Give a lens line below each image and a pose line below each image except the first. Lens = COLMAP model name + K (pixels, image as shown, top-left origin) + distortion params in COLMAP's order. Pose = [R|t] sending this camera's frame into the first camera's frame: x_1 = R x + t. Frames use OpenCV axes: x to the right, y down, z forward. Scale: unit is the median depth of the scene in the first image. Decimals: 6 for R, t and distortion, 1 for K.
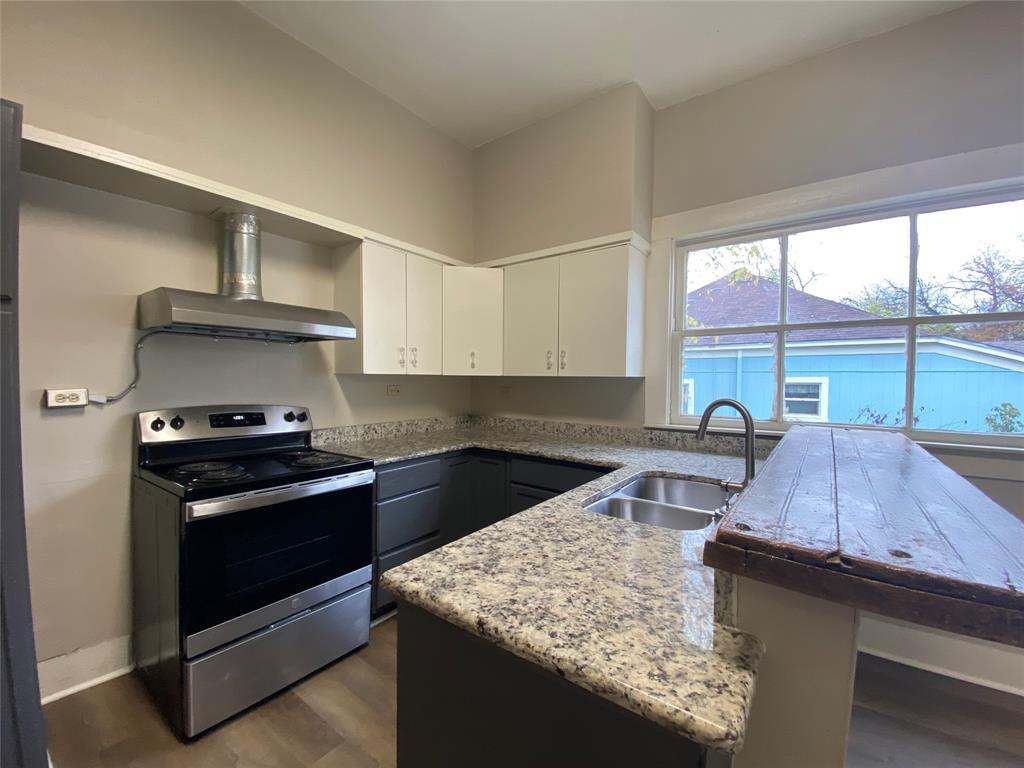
lens RADIAL K [[415.8, 0, 515.0], [0, 415.8, 376.5], [0, 0, 1]] dist [0.027201, -0.000025]
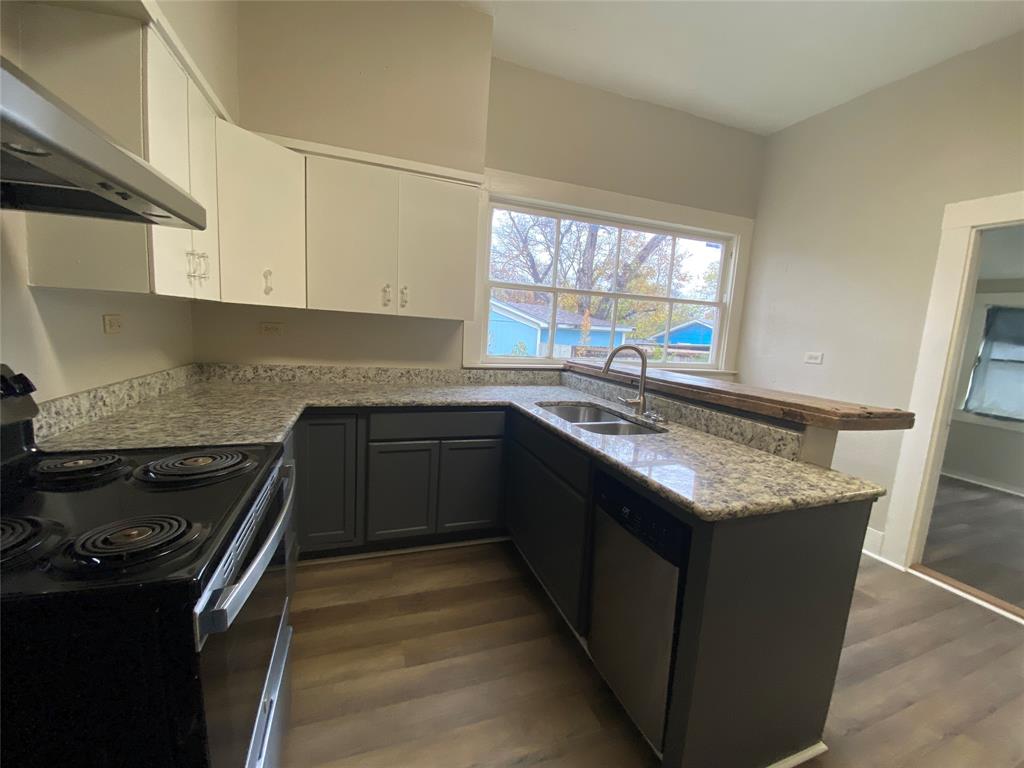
lens RADIAL K [[417.1, 0, 512.0], [0, 417.1, 384.0], [0, 0, 1]] dist [-0.000178, -0.000089]
pose [[0.549185, -0.085411, 0.831325, -0.546160], [-0.056235, 0.988732, 0.138732, 0.007561], [-0.833807, -0.122939, 0.538194, 0.324842]]
